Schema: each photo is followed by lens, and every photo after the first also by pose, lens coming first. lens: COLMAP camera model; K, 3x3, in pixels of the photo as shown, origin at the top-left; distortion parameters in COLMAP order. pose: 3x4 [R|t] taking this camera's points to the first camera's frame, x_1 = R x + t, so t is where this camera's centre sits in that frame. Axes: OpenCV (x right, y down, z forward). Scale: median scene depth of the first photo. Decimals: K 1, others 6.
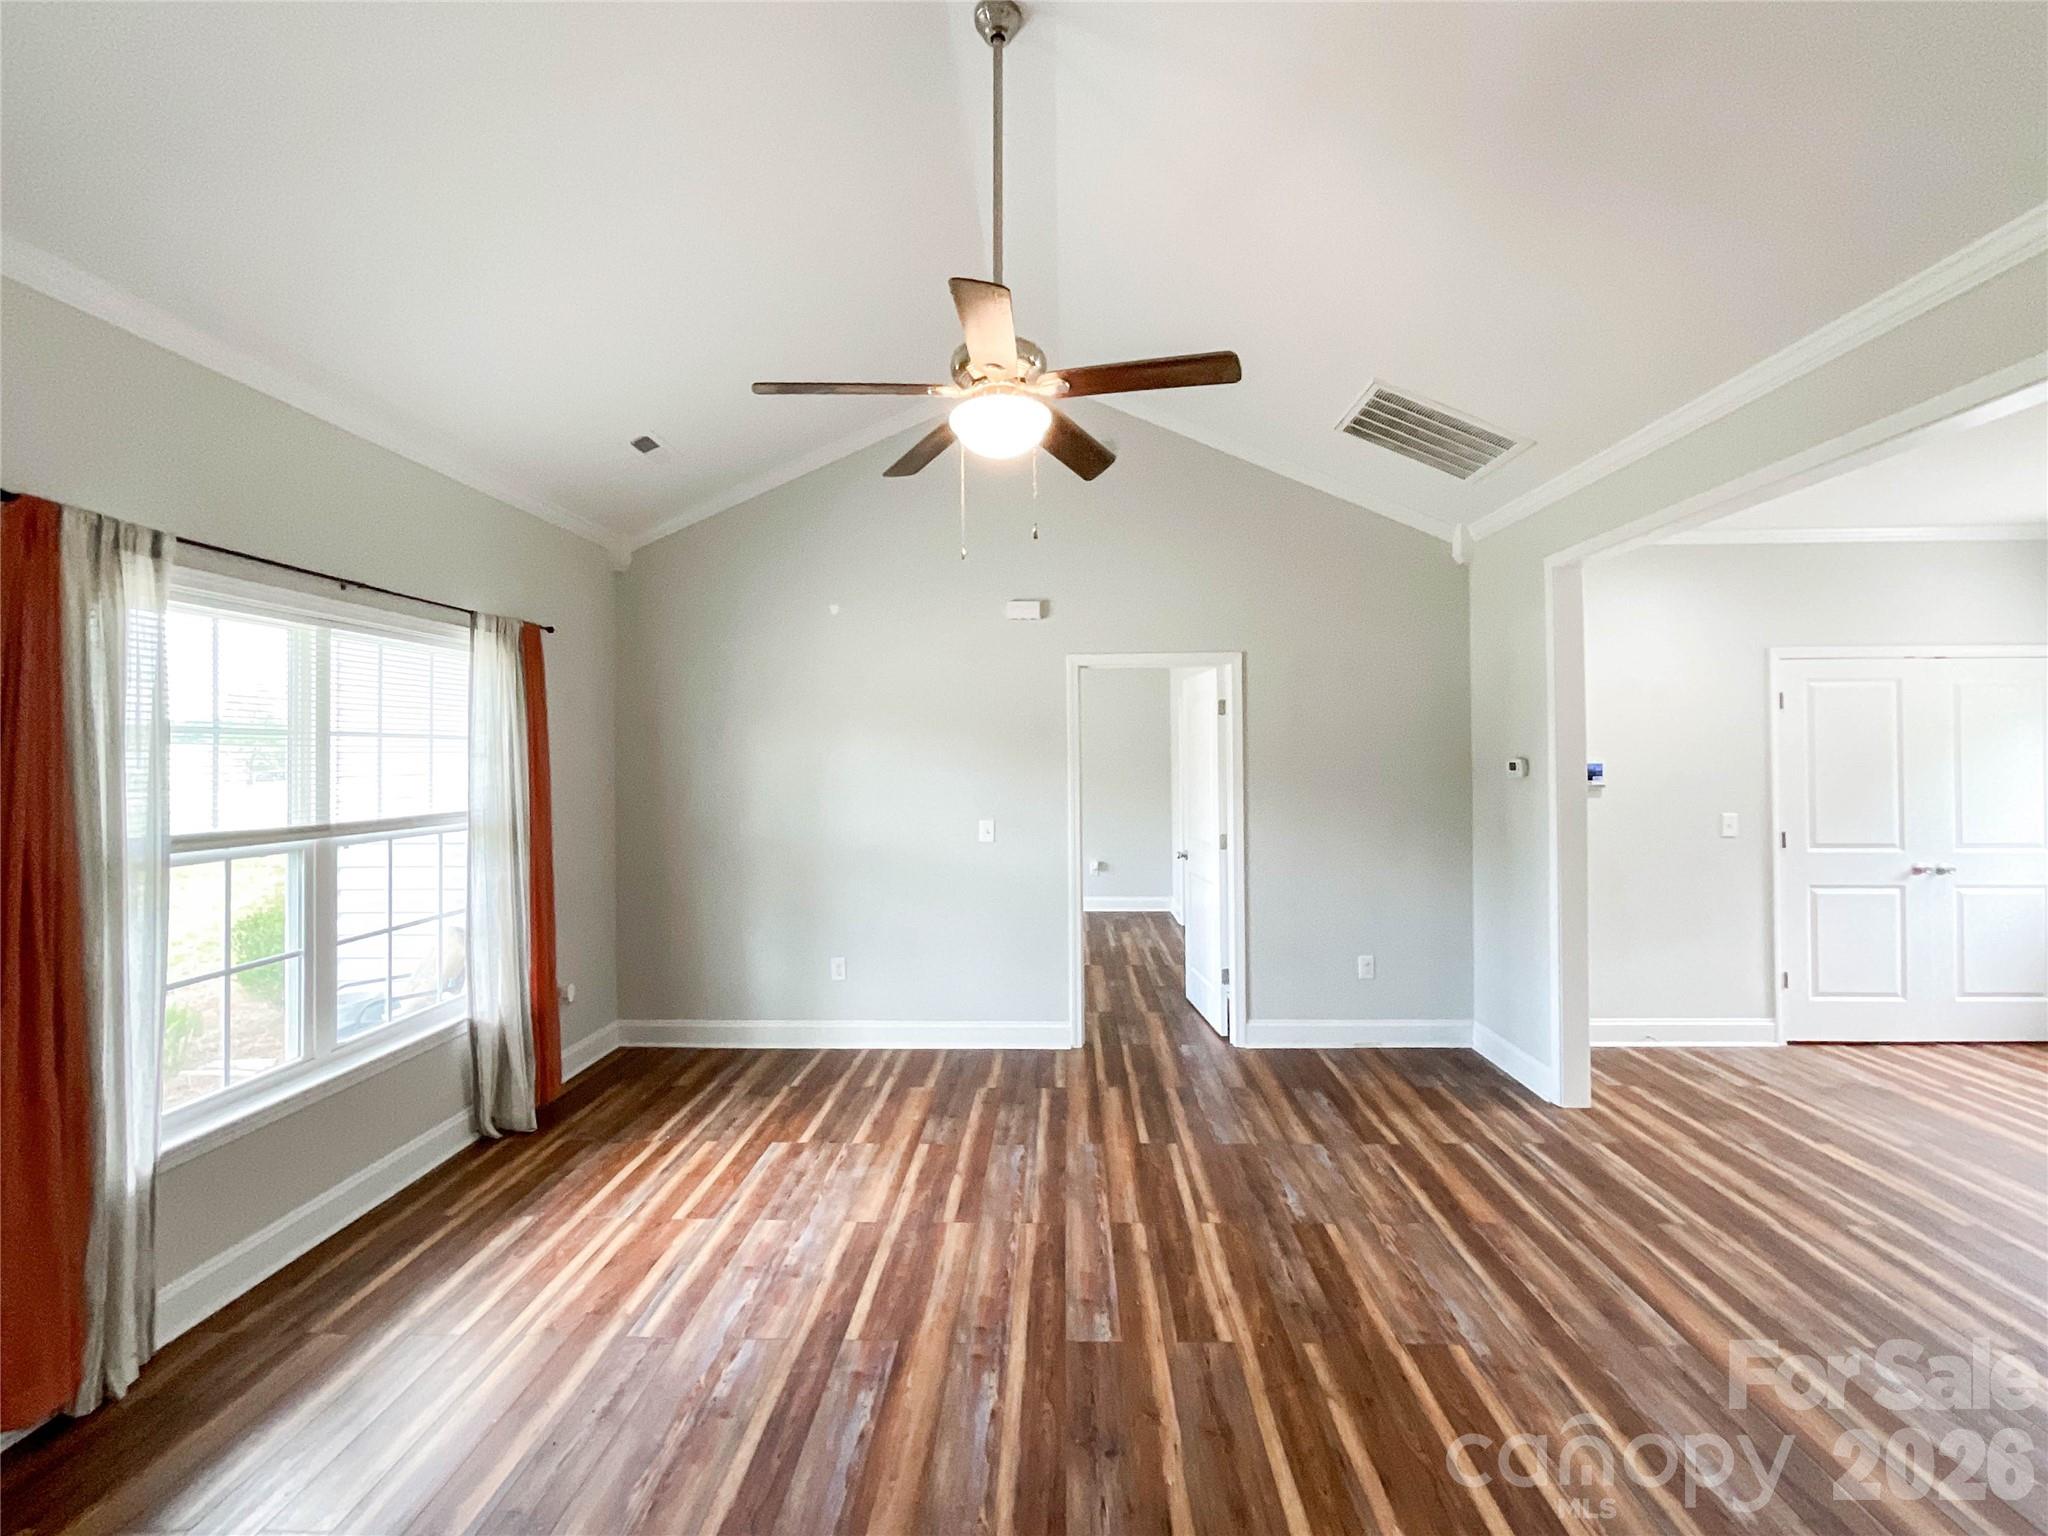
lens RADIAL K [[880.7, 0, 1038.8], [0, 880.7, 732.6], [0, 0, 1]] dist [-0.030528, 0.016053]
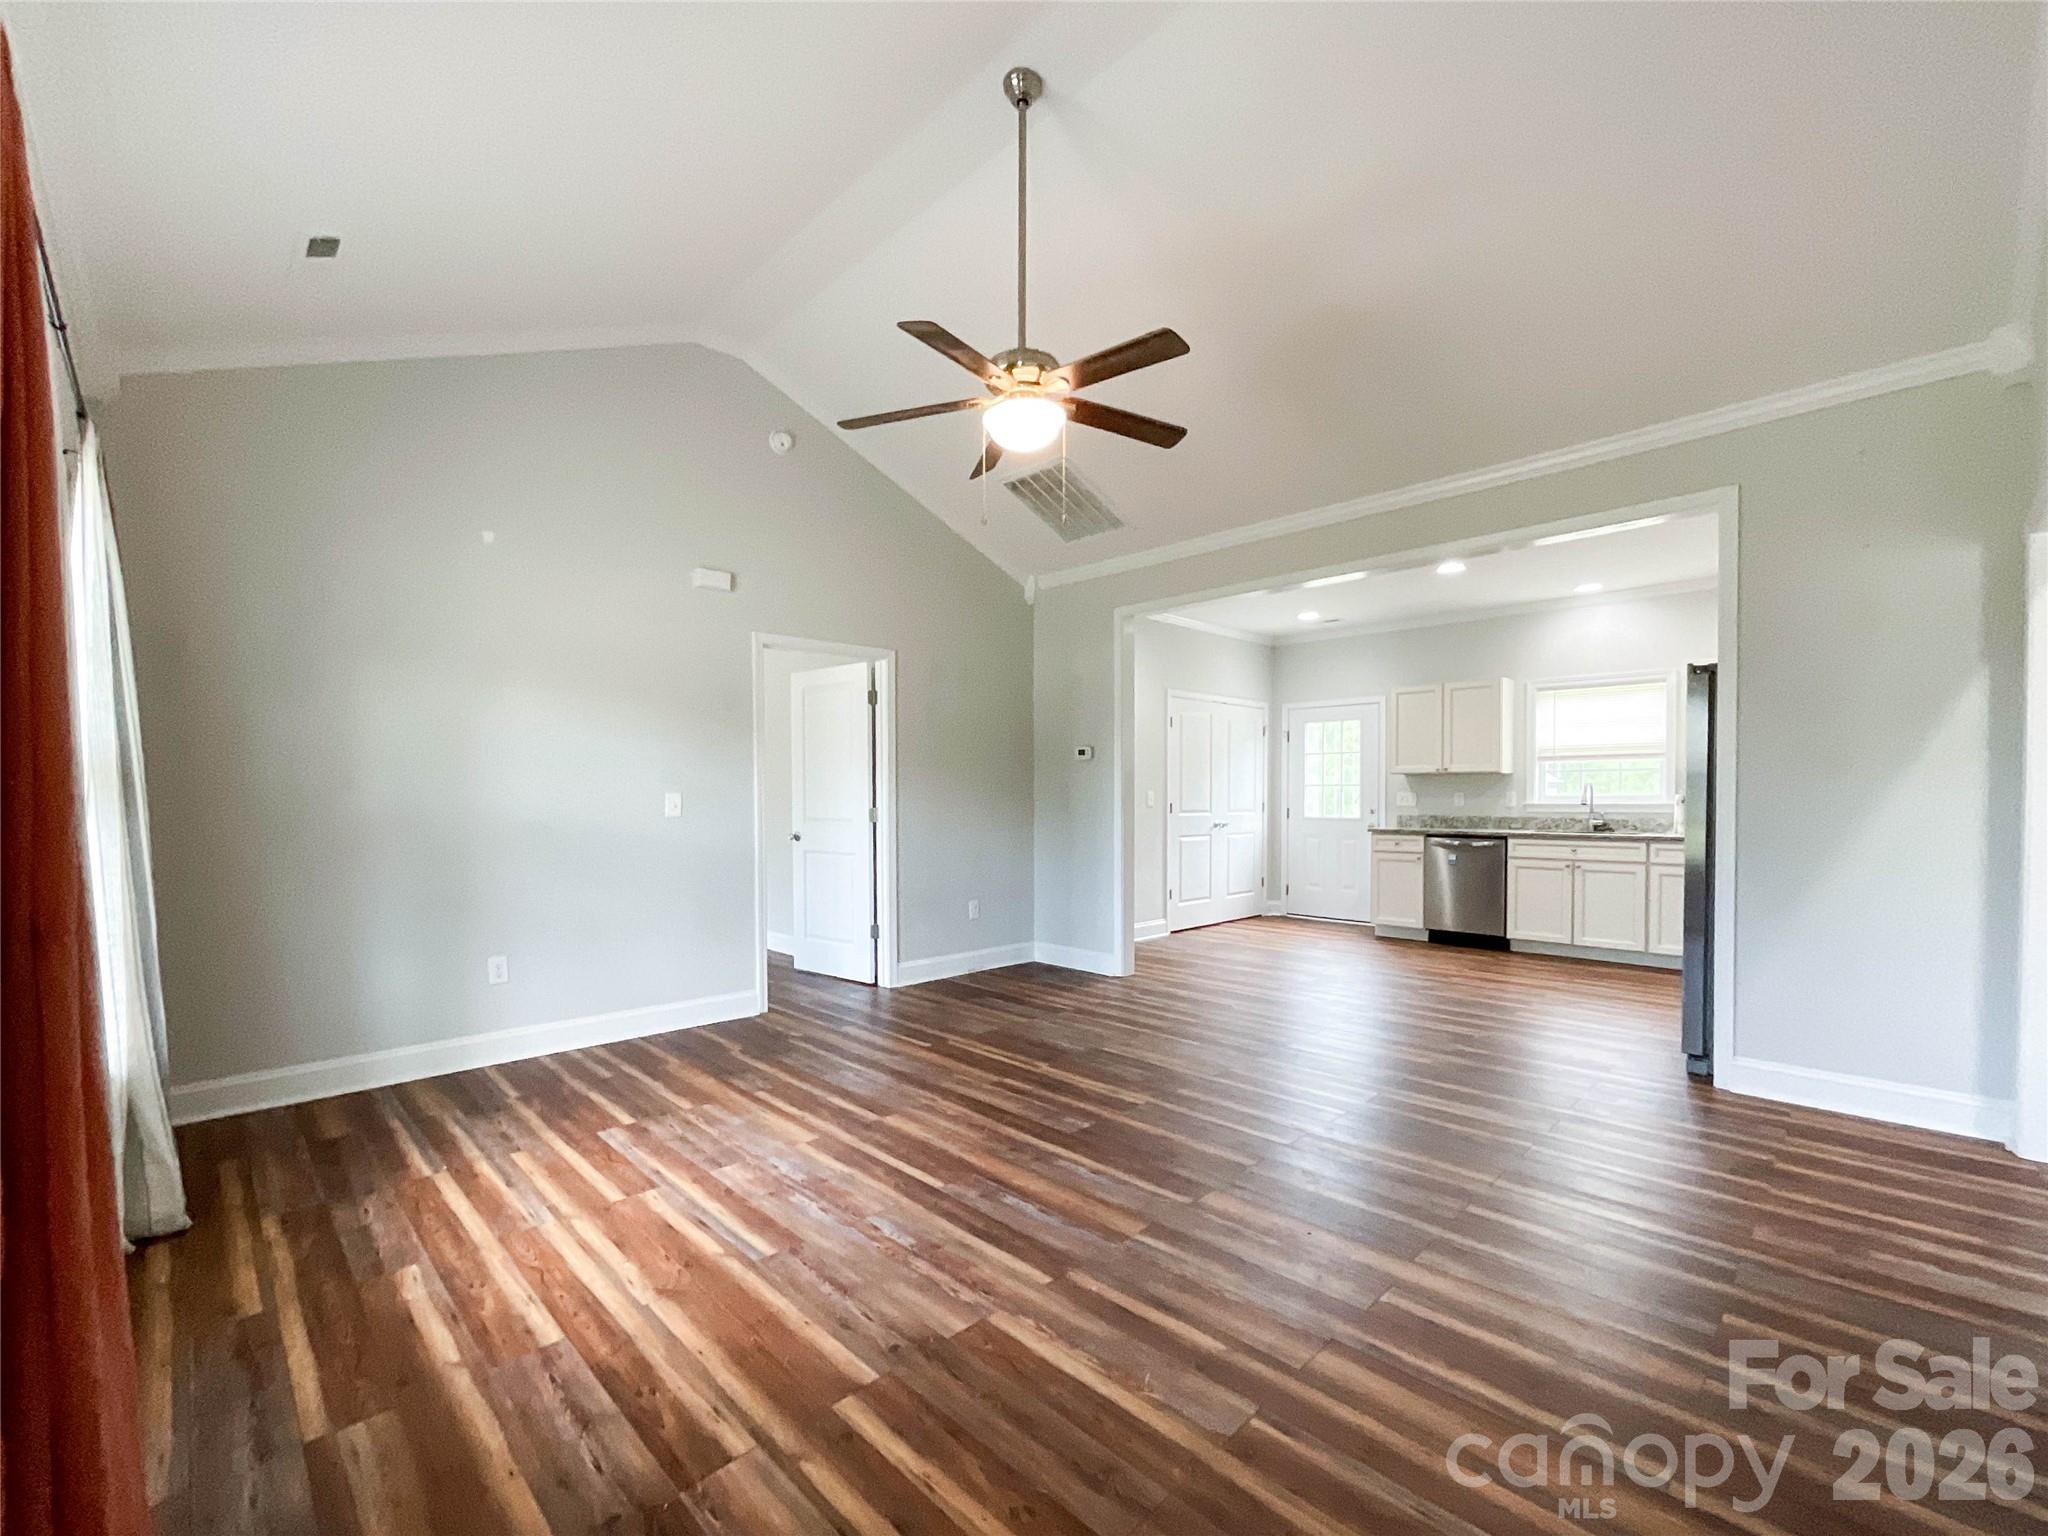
lens RADIAL K [[875.7, 0, 1028.7], [0, 875.7, 807.6], [0, 0, 1]] dist [-0.027051, 0.000205]
pose [[0.686240, -0.002994, 0.727369, -0.529161], [-0.022390, 0.999431, 0.025238, 0.090374], [-0.727030, -0.033605, 0.685782, 0.078021]]
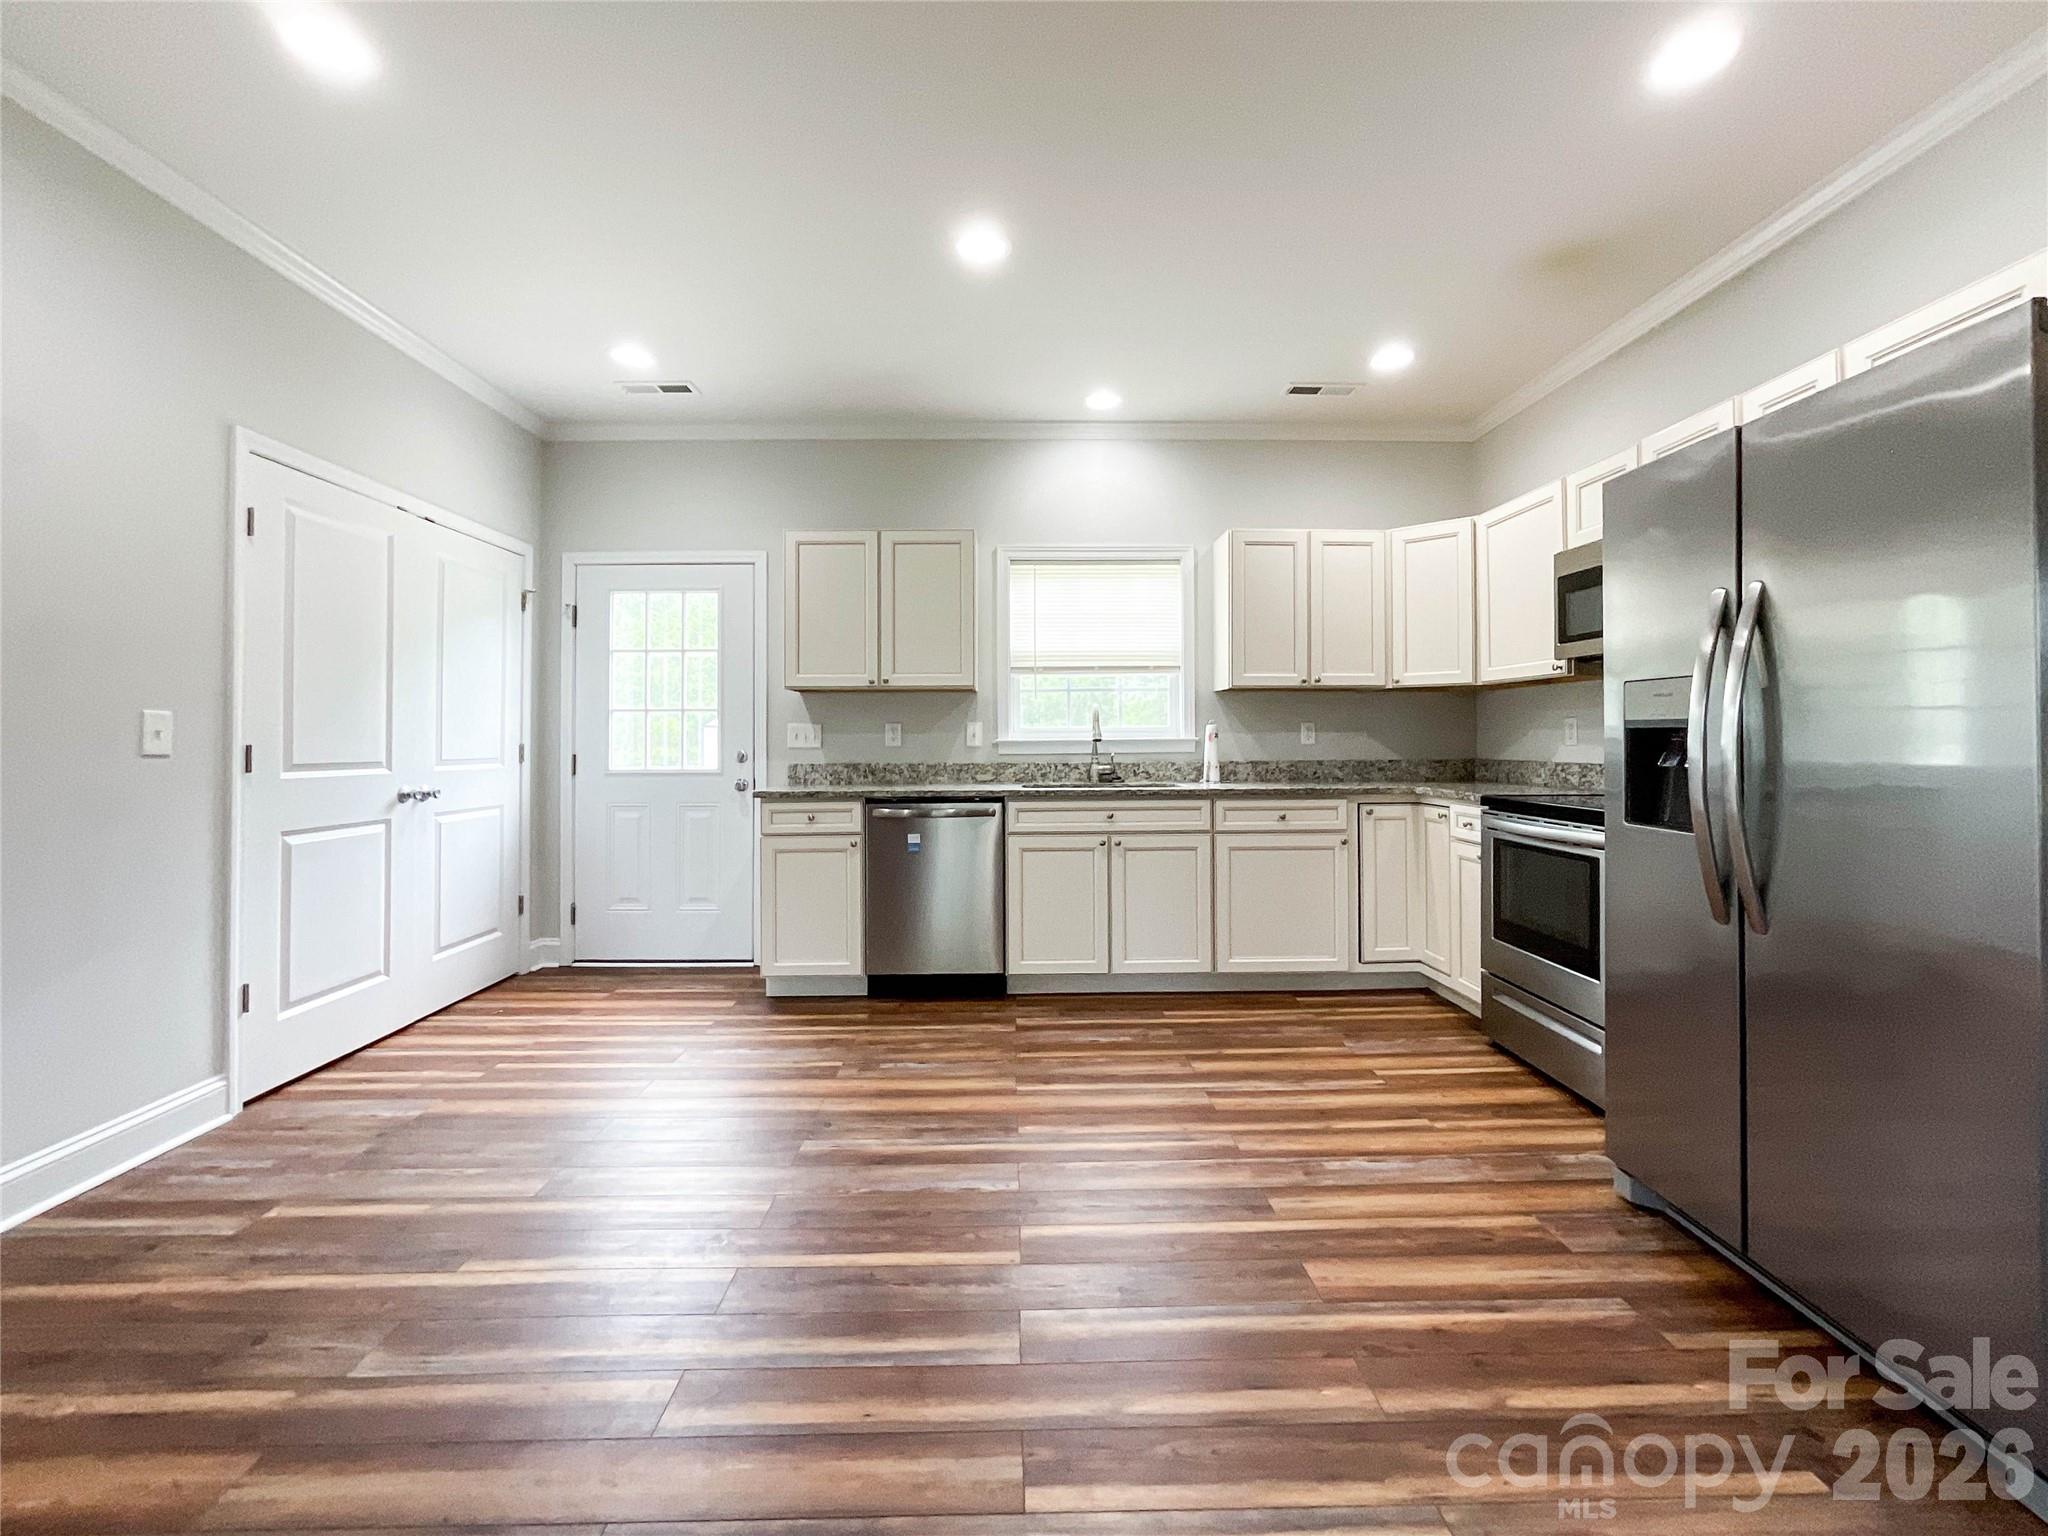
lens RADIAL K [[858.2, 0, 1025.4], [0, 858.2, 728.9], [0, 0, 1]] dist [-0.027447, 0.006666]
pose [[-0.055553, 0.020566, 0.998244, 0.272670], [-0.018849, 0.999588, -0.021643, 0.109687], [-0.998278, -0.020018, -0.055142, 0.528055]]
